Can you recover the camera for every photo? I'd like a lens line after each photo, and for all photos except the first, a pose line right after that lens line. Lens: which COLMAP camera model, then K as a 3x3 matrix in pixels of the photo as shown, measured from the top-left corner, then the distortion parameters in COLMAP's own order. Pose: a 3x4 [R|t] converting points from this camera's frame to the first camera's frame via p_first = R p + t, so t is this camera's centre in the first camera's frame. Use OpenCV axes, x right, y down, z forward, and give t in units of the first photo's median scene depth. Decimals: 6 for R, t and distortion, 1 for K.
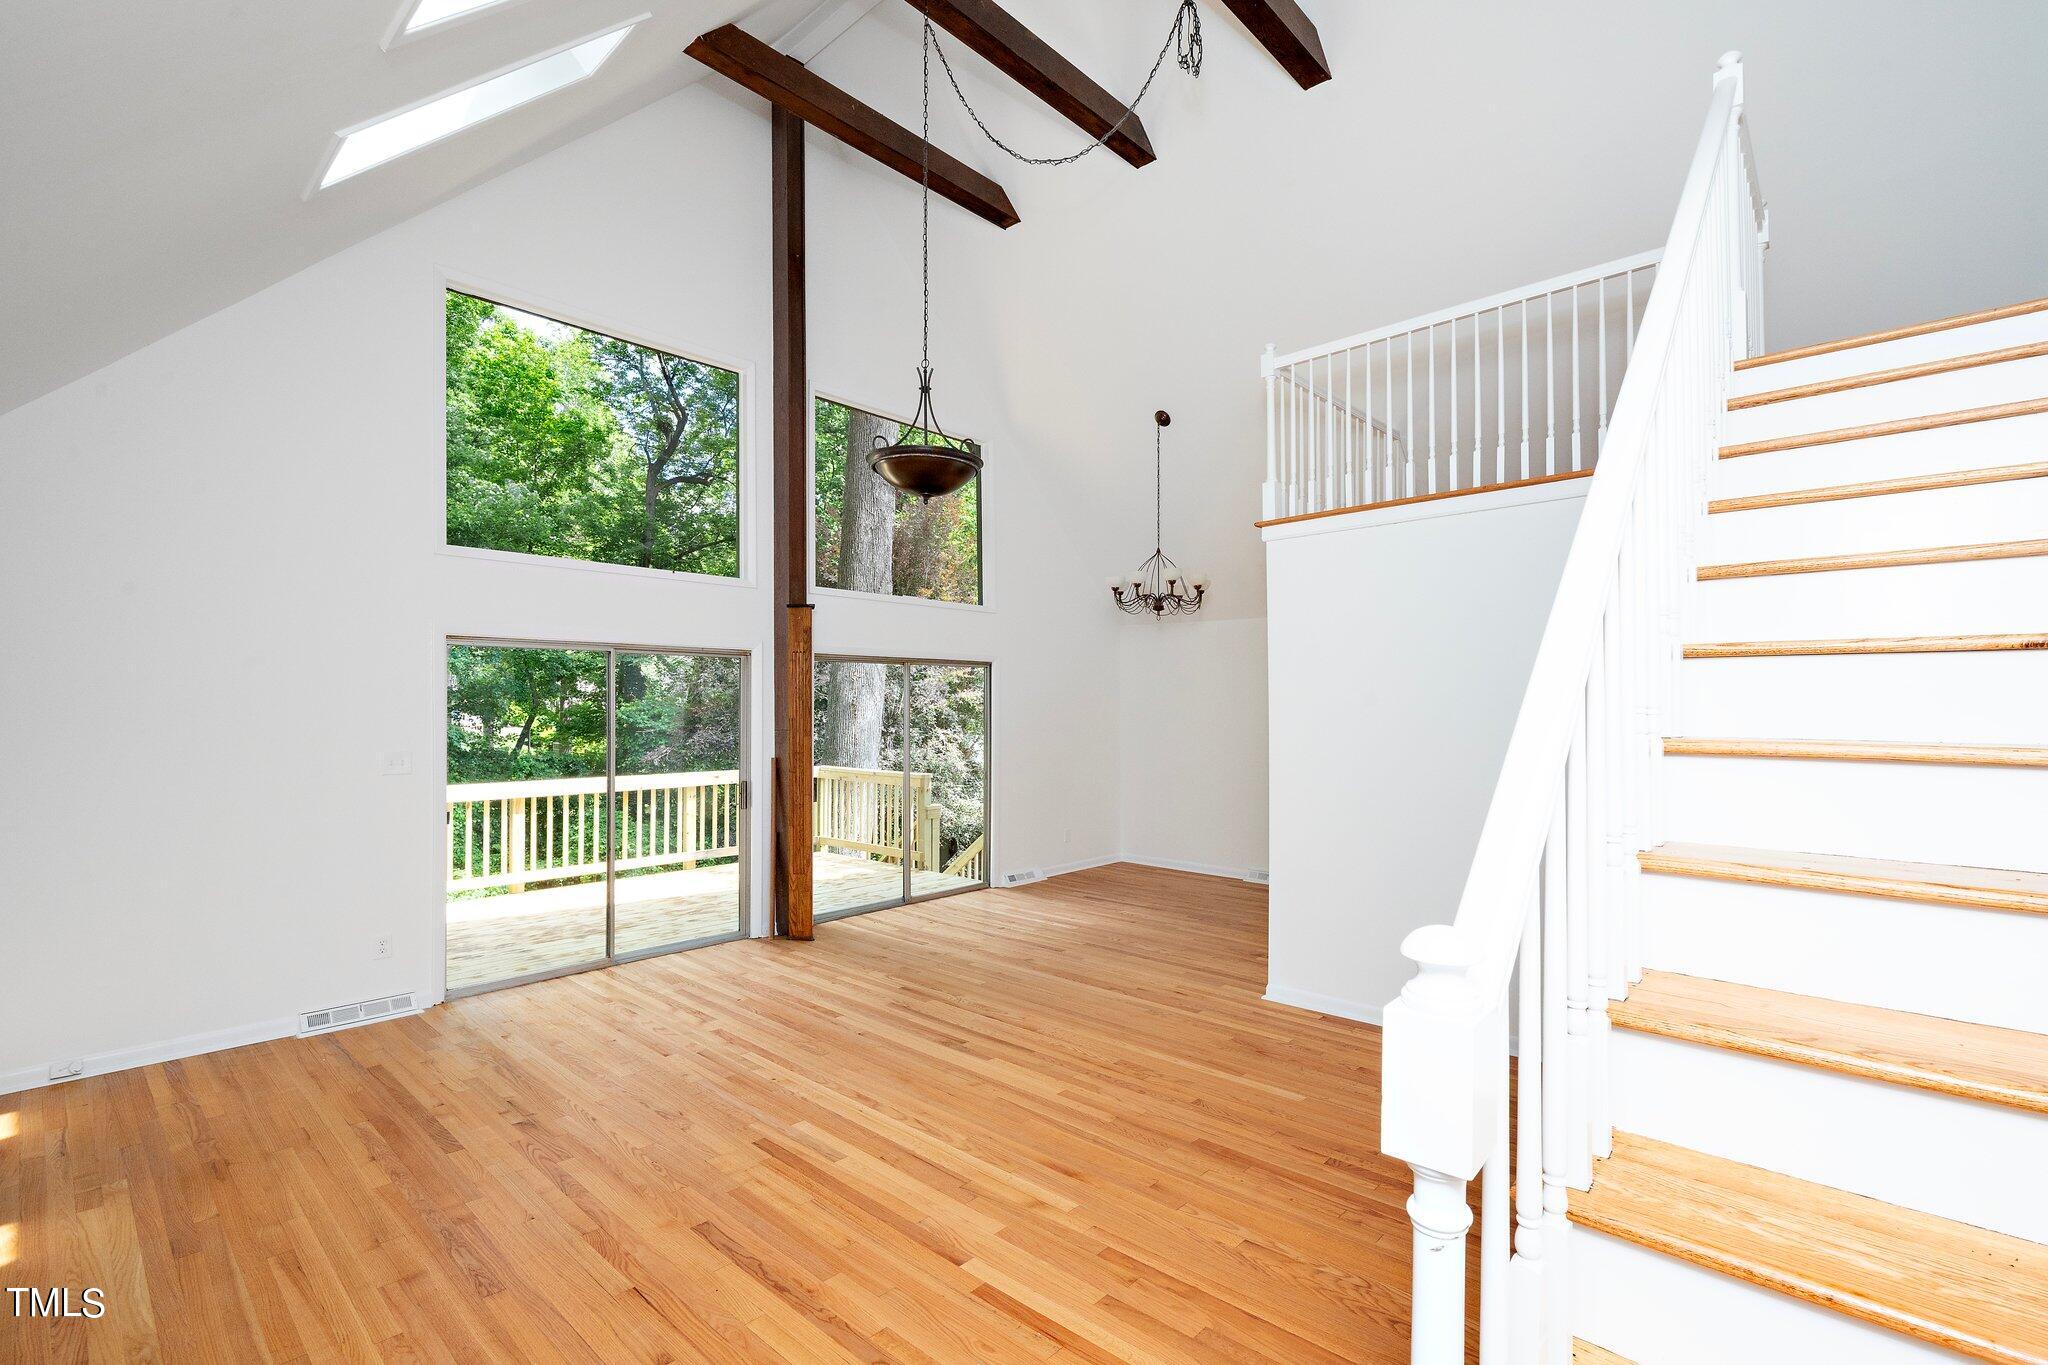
lens RADIAL K [[912.3, 0, 1126.4], [0, 912.3, 706.9], [0, 0, 1]] dist [-0.000613, 0.000274]
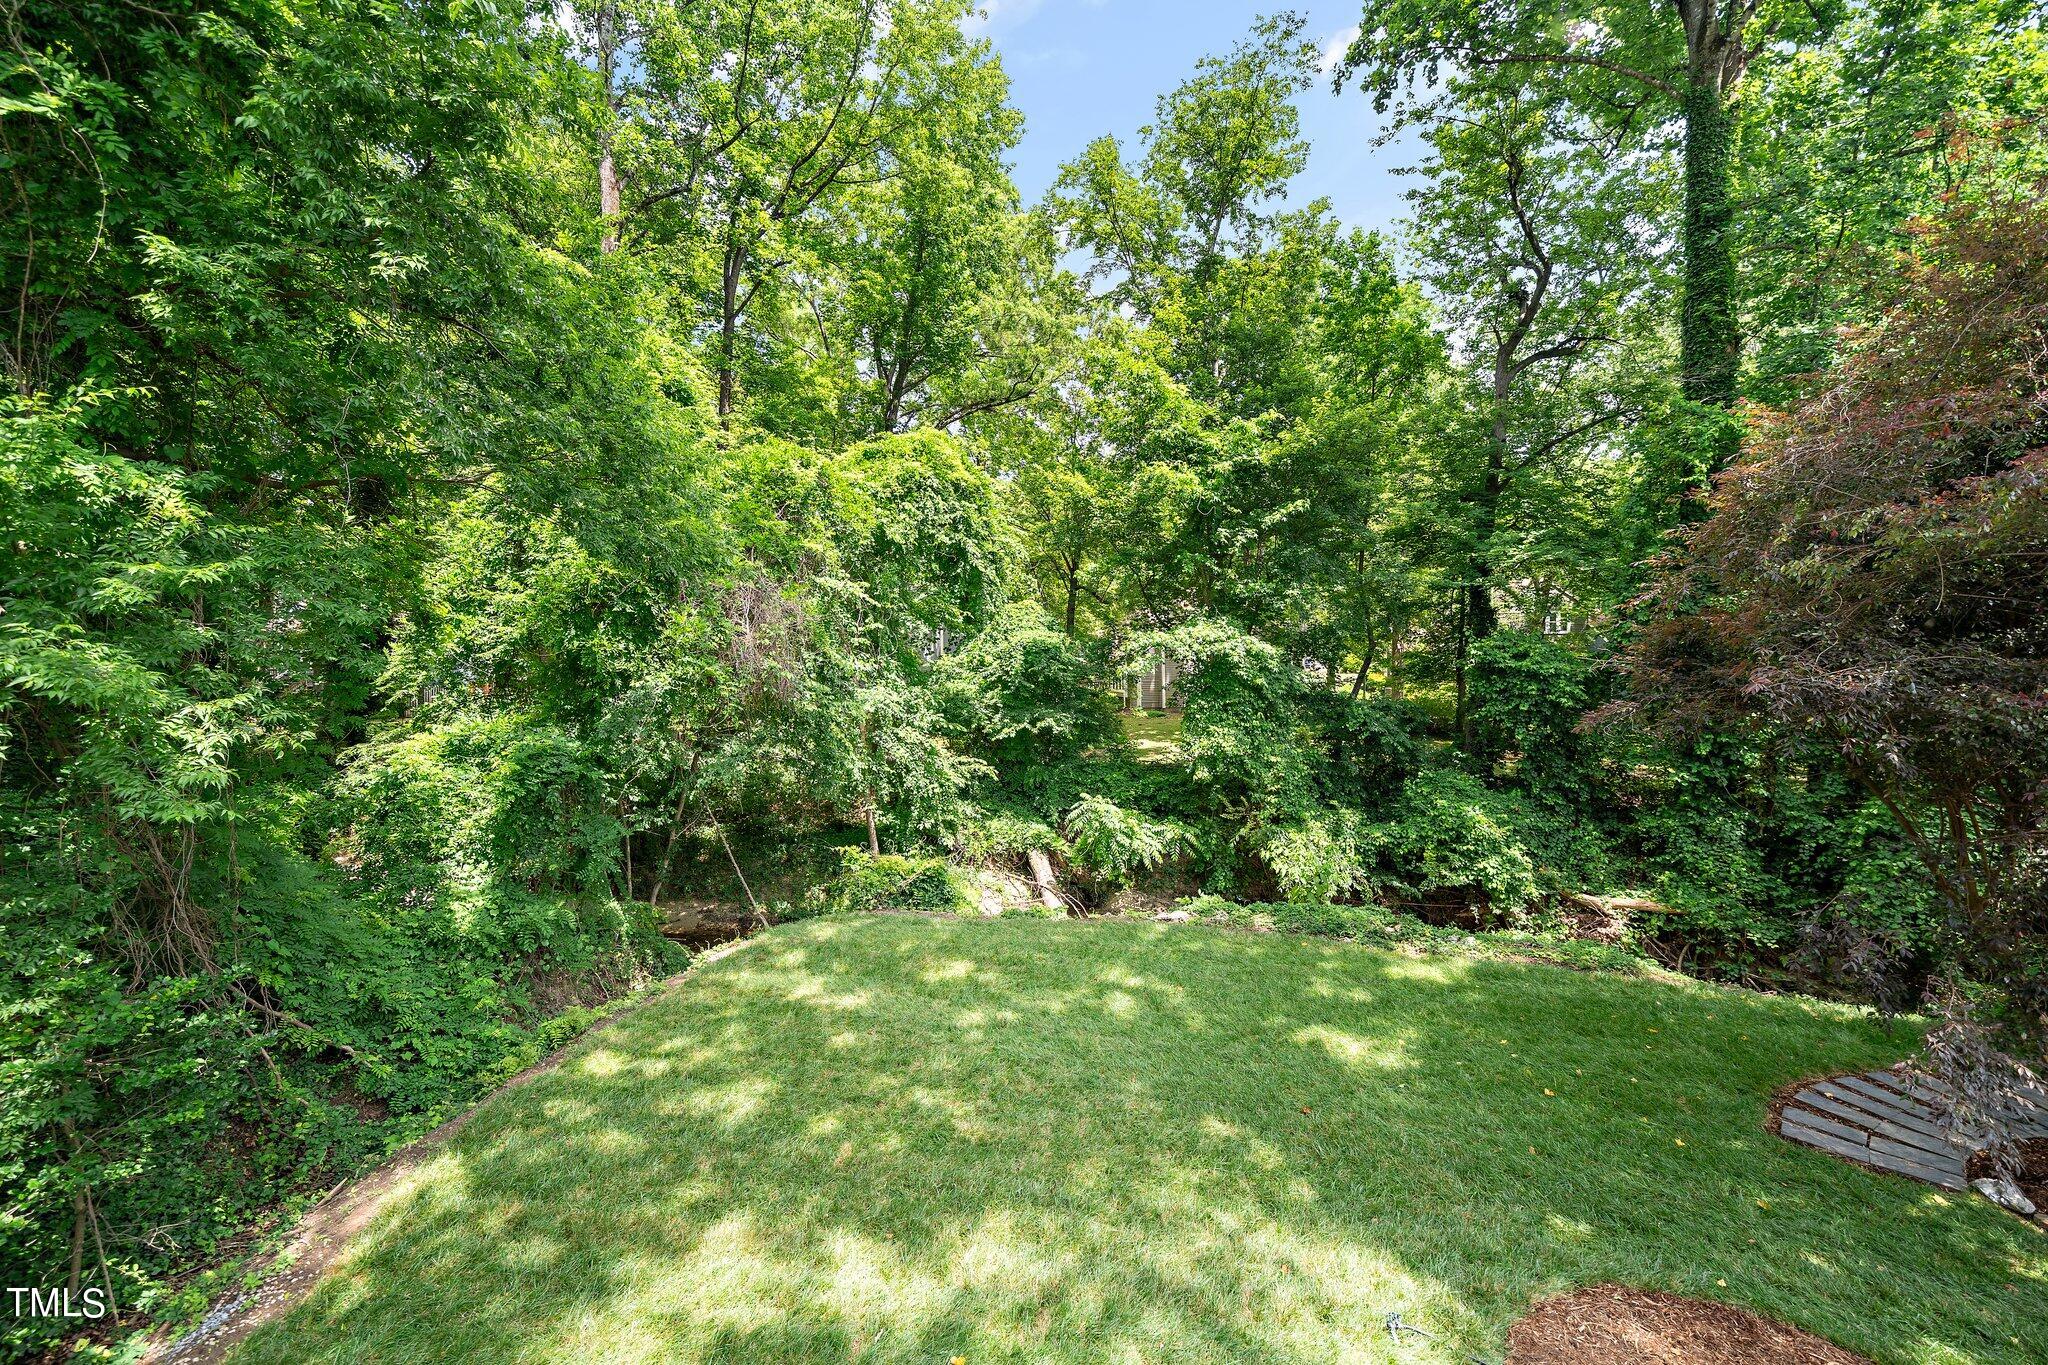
lens RADIAL K [[792.4, 0, 1024.0], [0, 792.4, 682.5], [0, 0, 1]] dist [-0.009384, 0.000285]
pose [[0.553466, 0.013855, -0.832757, -1.210960], [0.011563, 0.999637, 0.024316, 0.075432], [0.832792, -0.023087, 0.553105, 1.808746]]
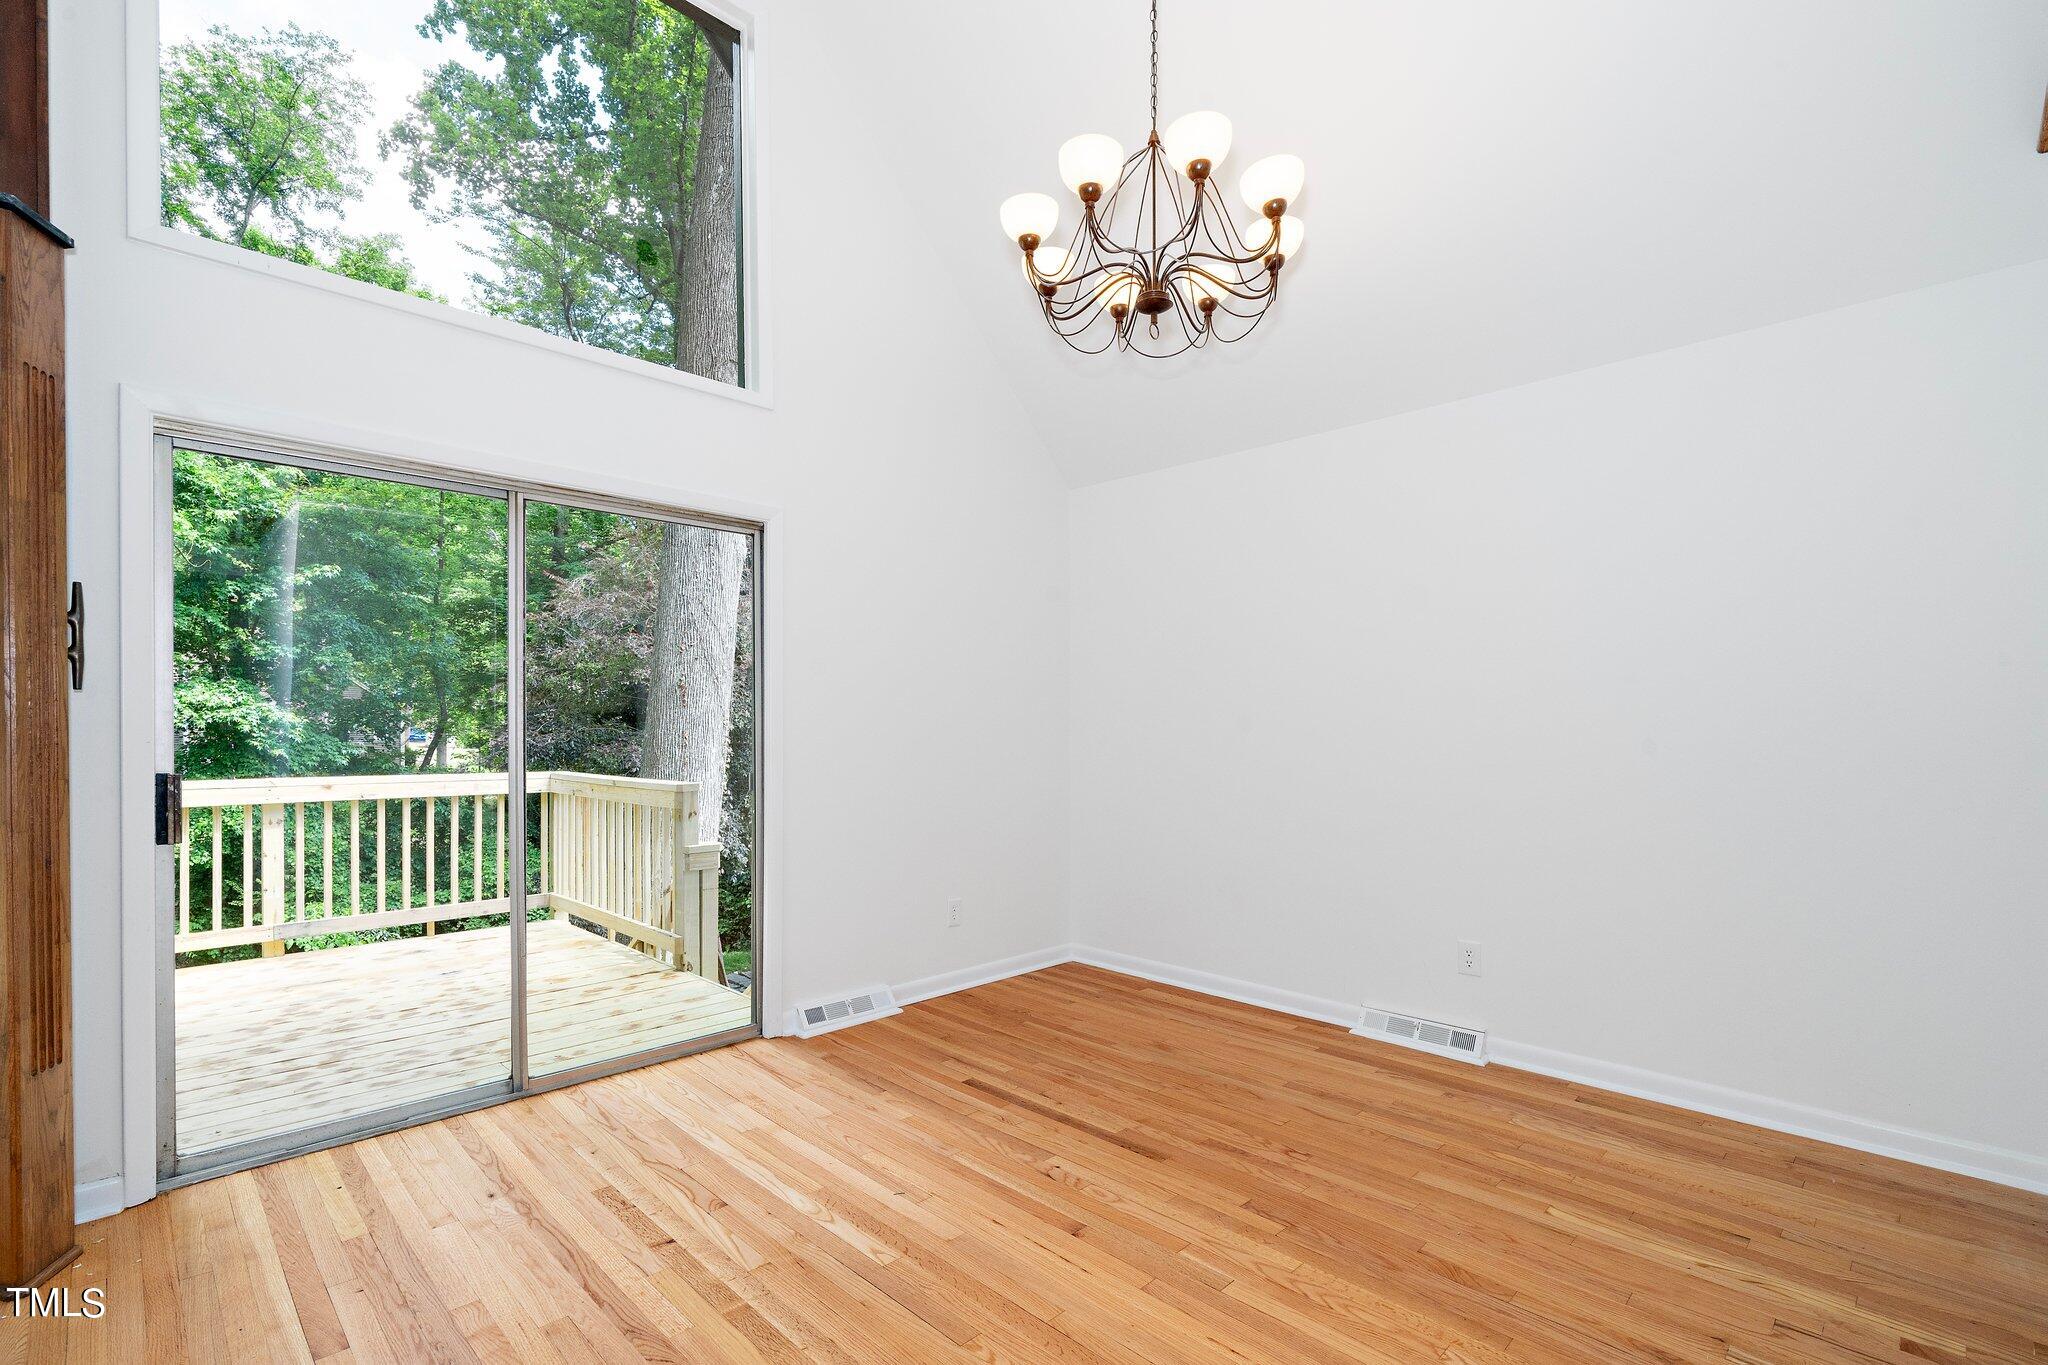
lens RADIAL K [[926.6, 0, 1004.6], [0, 926.6, 744.5], [0, 0, 1]] dist [-0.005252, -0.000631]
pose [[0.993946, -0.000642, -0.109866, 0.027642], [0.002130, 0.999908, 0.013423, 0.093755], [0.109847, -0.013576, 0.993856, 1.043201]]
